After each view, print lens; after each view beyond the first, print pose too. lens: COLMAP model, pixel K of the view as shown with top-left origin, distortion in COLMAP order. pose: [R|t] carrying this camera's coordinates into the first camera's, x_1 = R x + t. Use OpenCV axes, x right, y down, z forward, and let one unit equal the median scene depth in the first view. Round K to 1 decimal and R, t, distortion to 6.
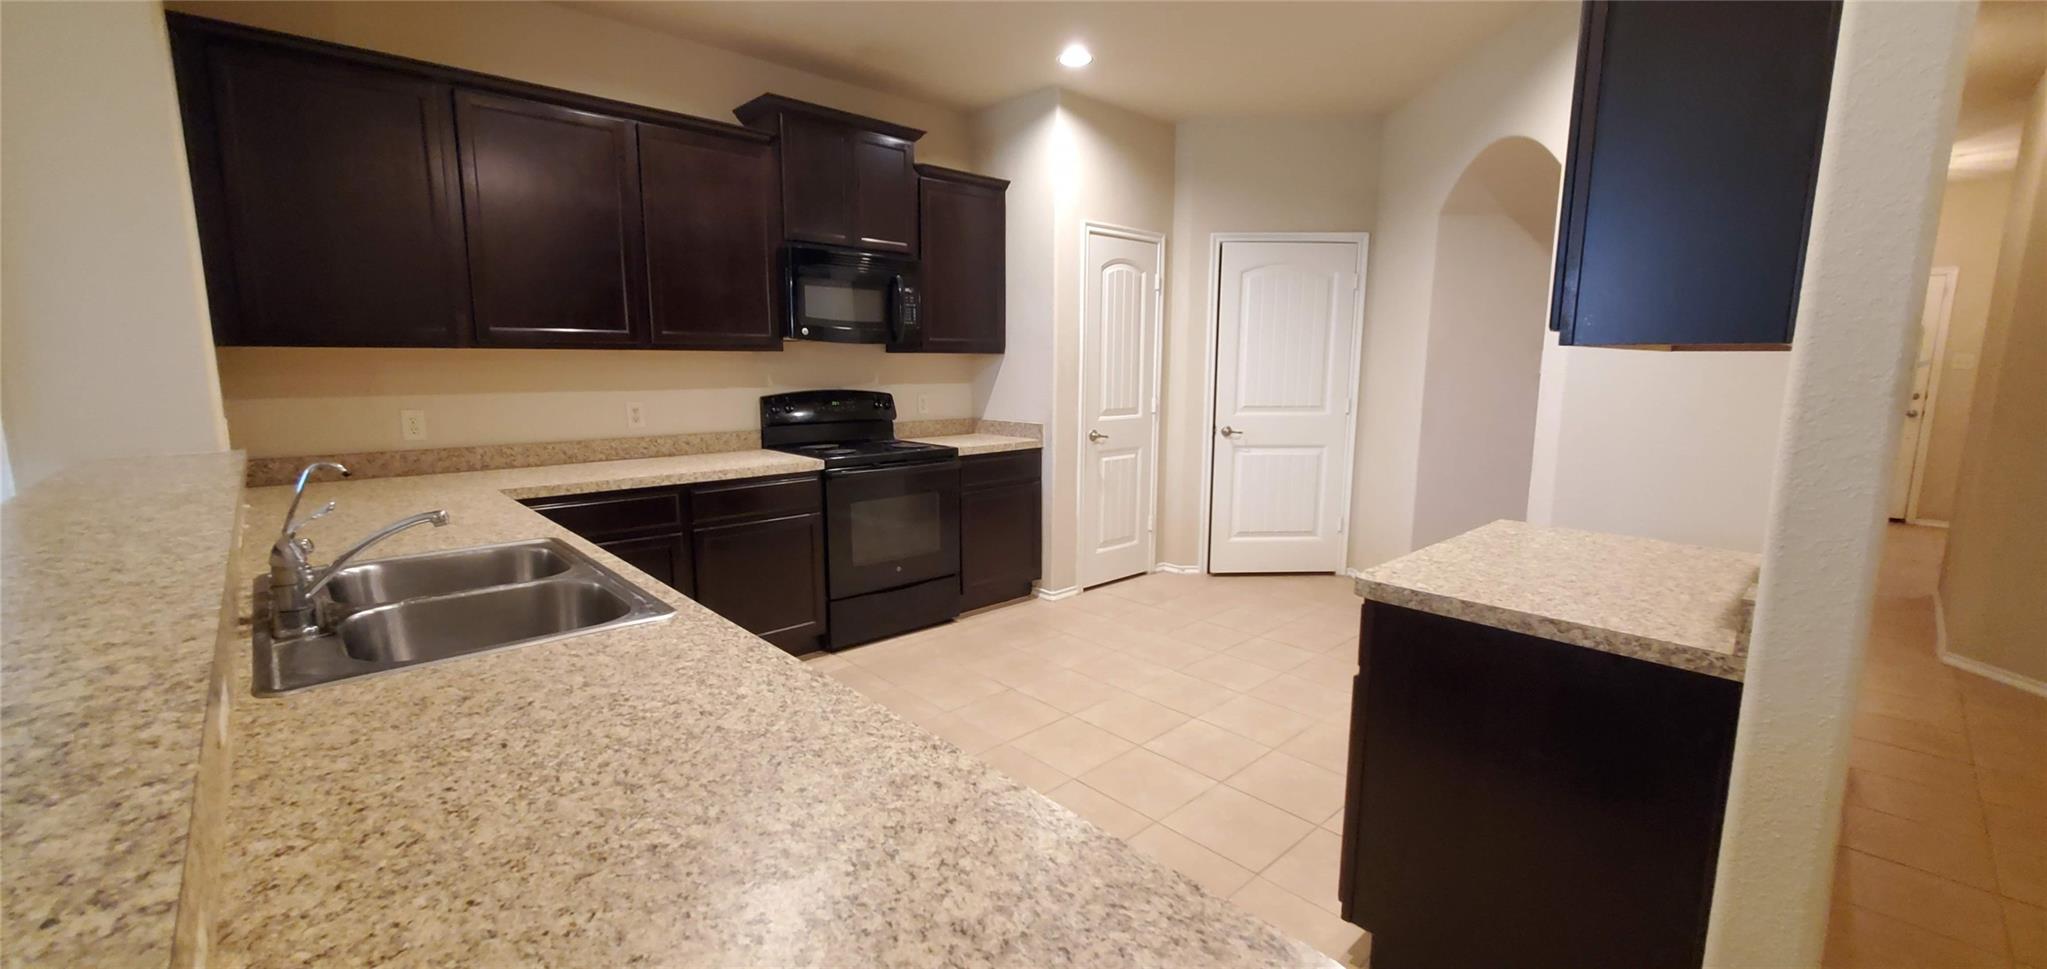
lens RADIAL K [[820.3, 0, 1027.7], [0, 820.3, 489.6], [0, 0, 1]] dist [0.007418, -0.000895]
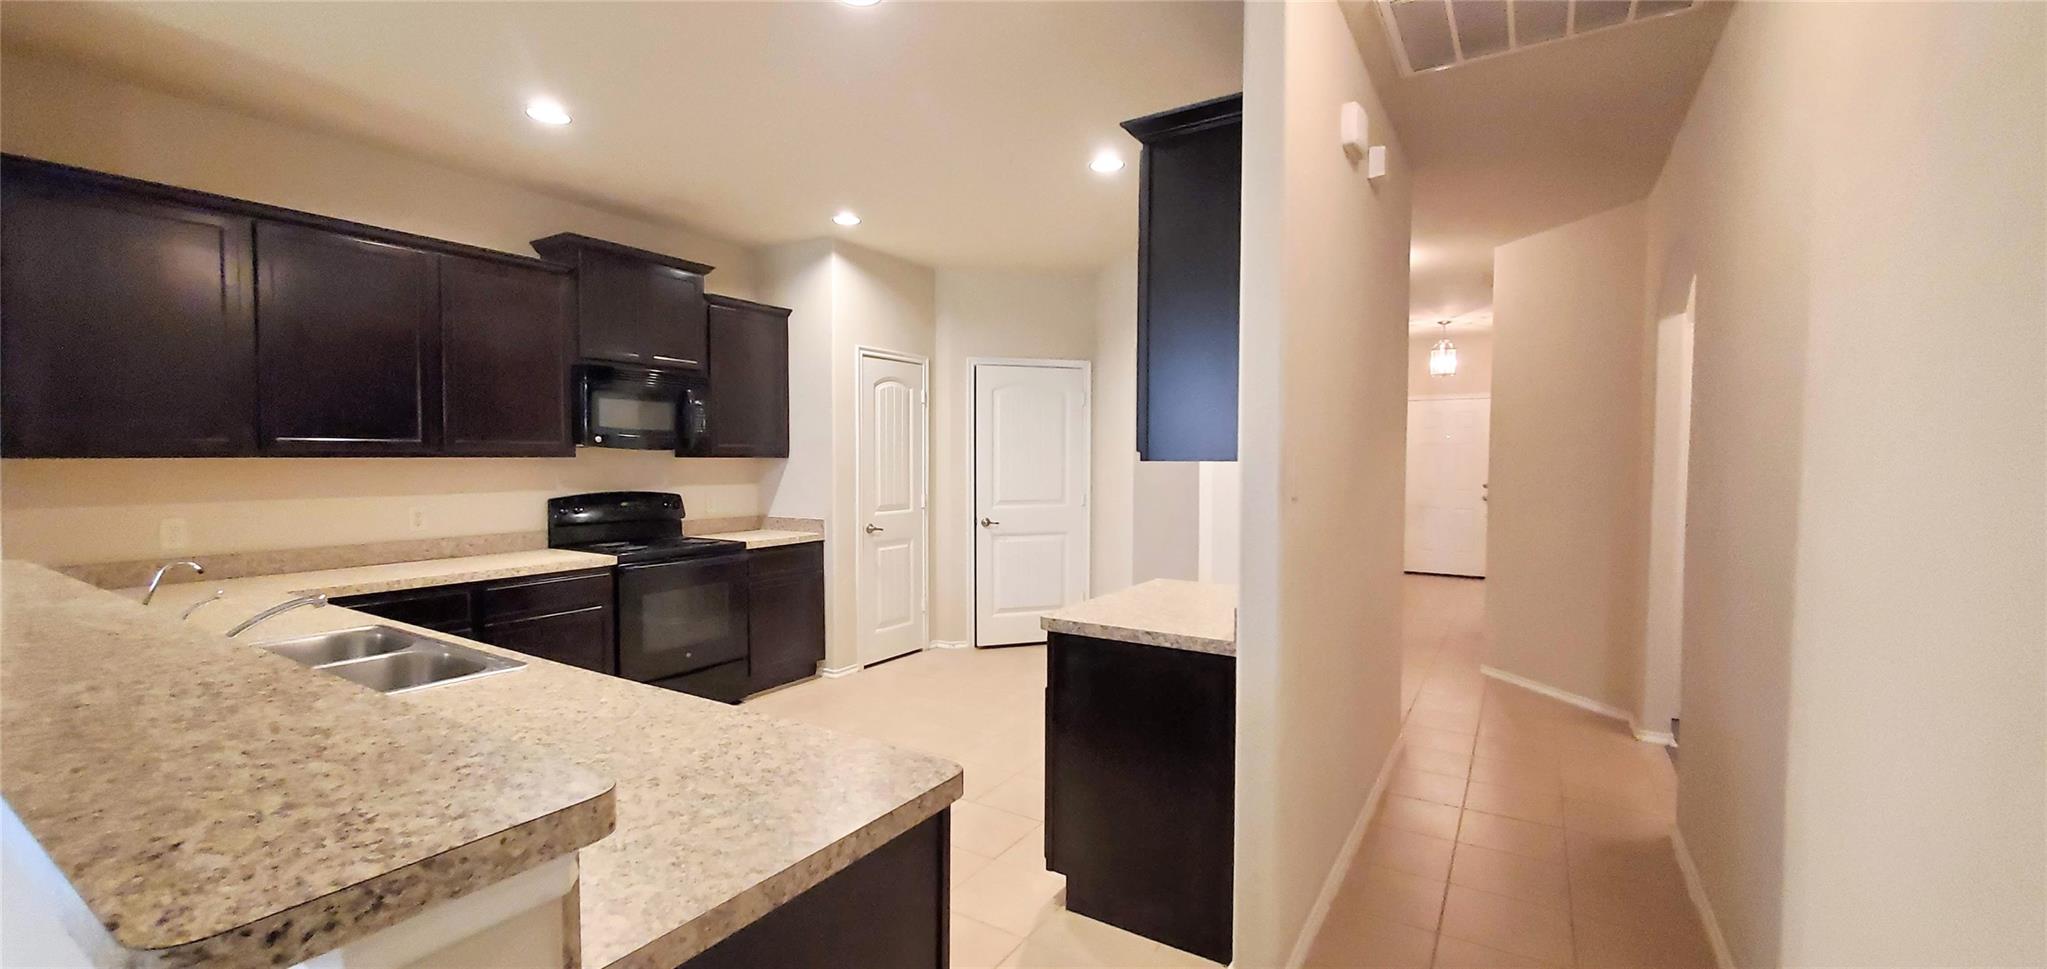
lens RADIAL K [[820.3, 0, 1025.0], [0, 820.3, 488.6], [0, 0, 1]] dist [0.007418, -0.000895]
pose [[0.968205, -0.012311, 0.249856, 0.005315], [0.041658, 0.992777, -0.112508, 0.019164], [-0.246667, 0.119340, 0.961724, -0.183633]]
